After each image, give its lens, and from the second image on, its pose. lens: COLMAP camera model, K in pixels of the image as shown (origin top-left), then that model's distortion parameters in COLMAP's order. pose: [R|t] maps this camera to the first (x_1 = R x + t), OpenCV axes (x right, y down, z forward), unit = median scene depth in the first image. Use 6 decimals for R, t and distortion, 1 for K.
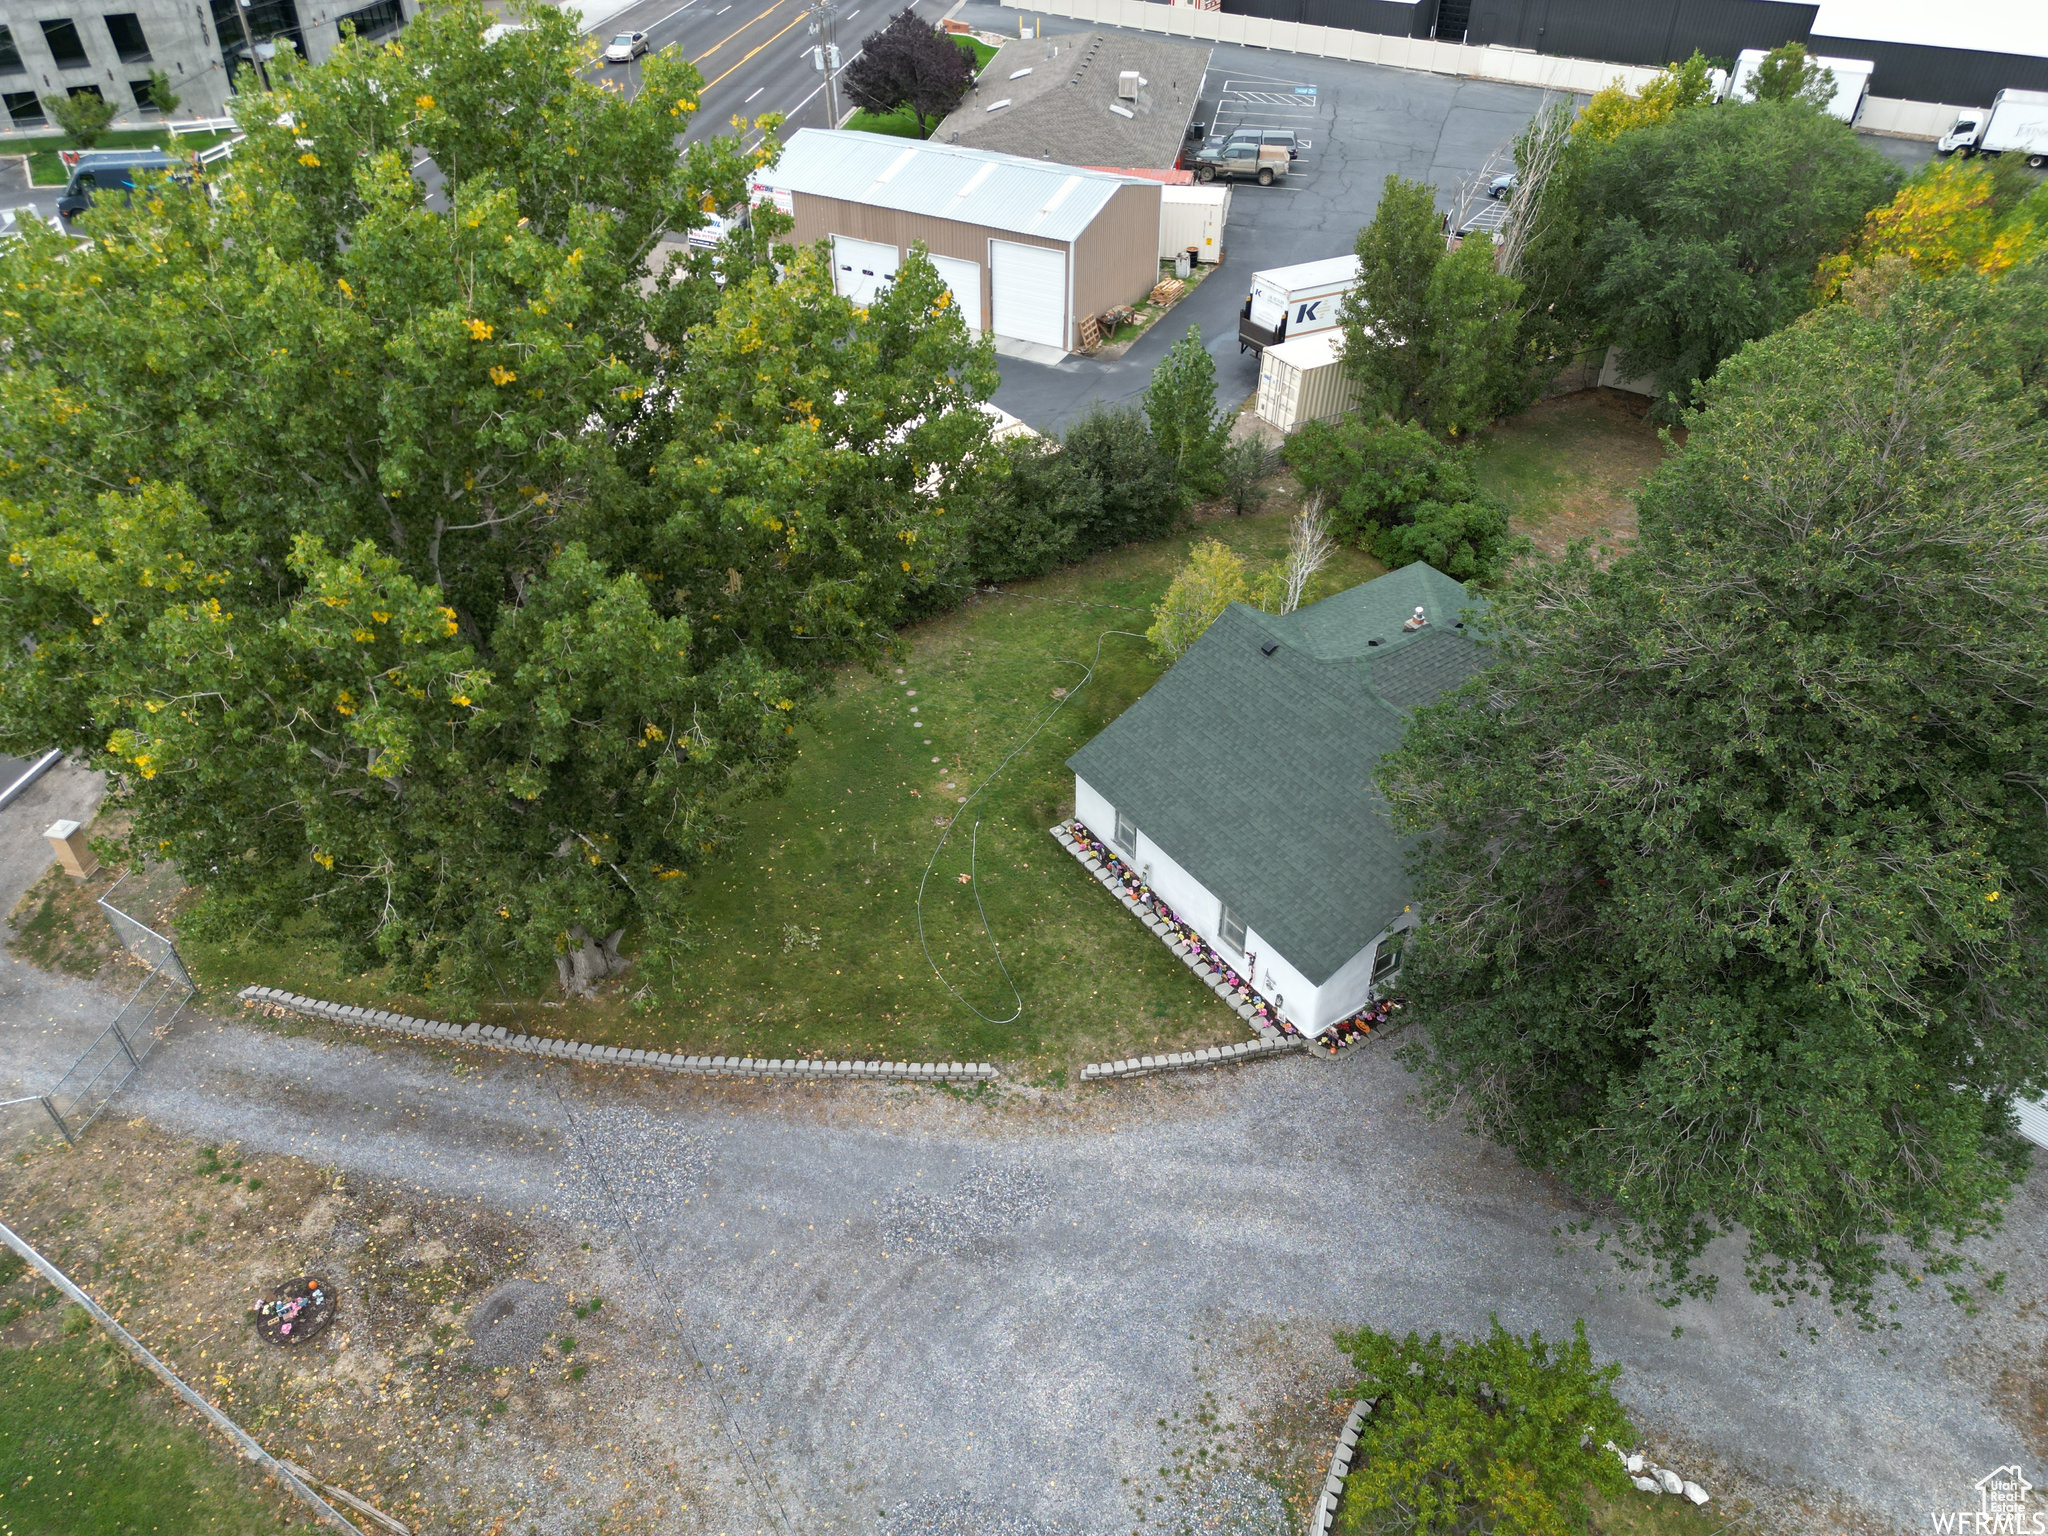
lens RADIAL K [[1427.3, 0, 1024.0], [0, 1427.3, 768.0], [0, 0, 1]] dist [0.078192, -0.062939]
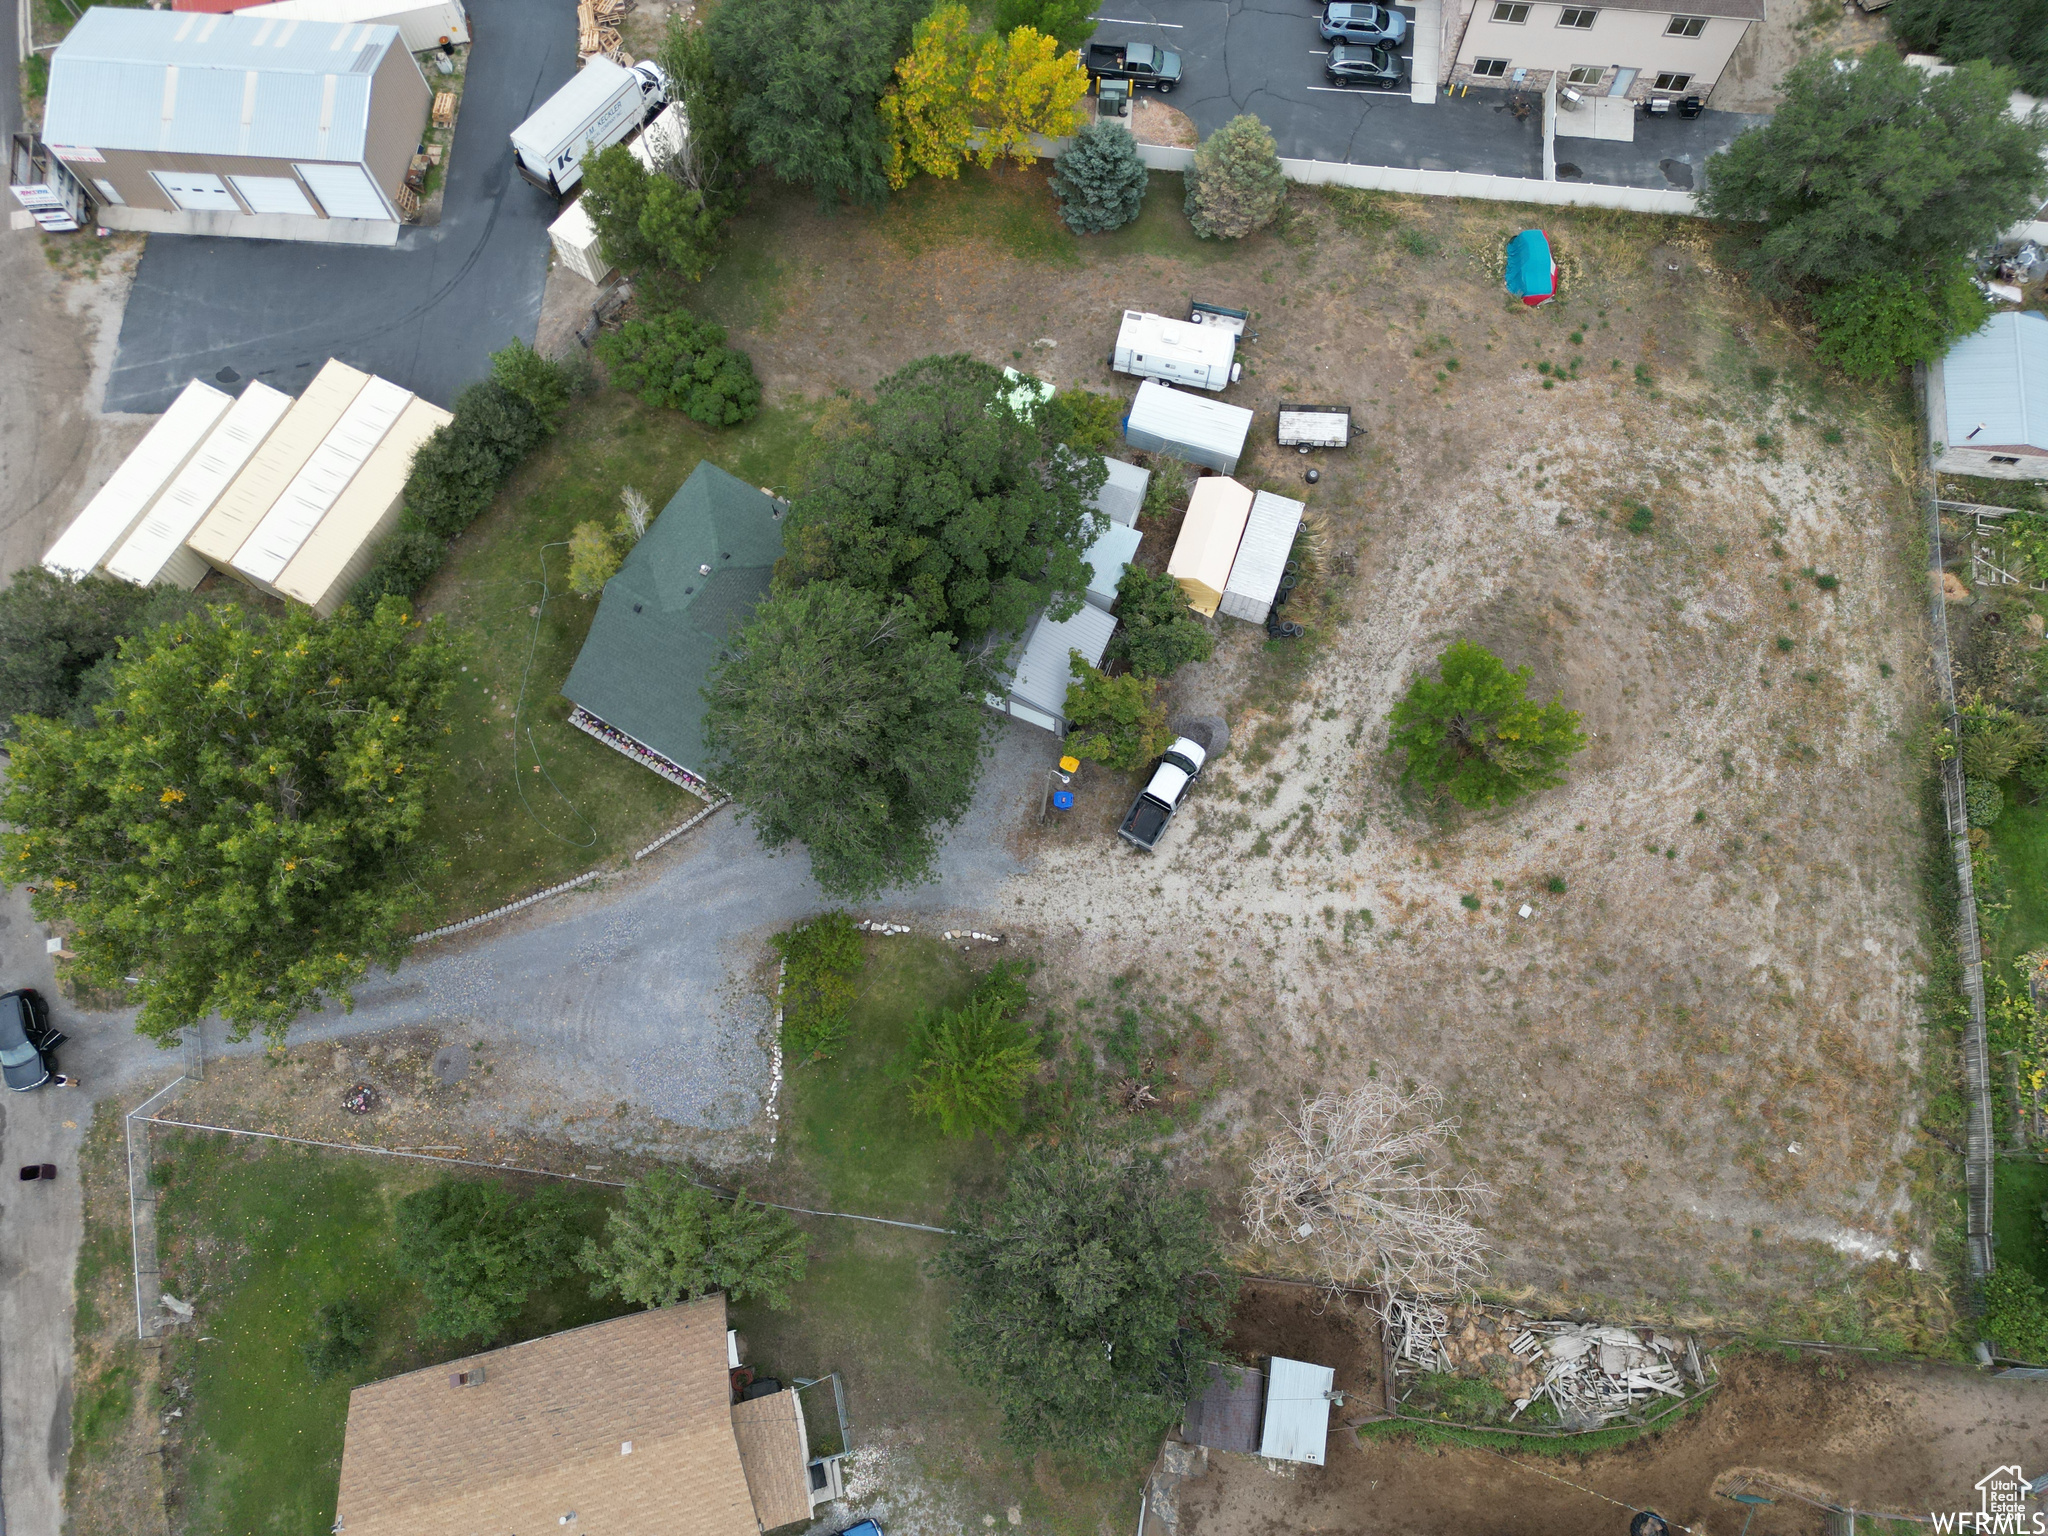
lens RADIAL K [[1424.4, 0, 1027.6], [0, 1424.4, 771.0], [0, 0, 1]] dist [0.113733, -0.143984]
pose [[0.907150, -0.400268, 0.129866, 0.396699], [0.269939, 0.790261, 0.550109, -1.056571], [-0.322819, -0.463975, 0.824933, -1.060397]]
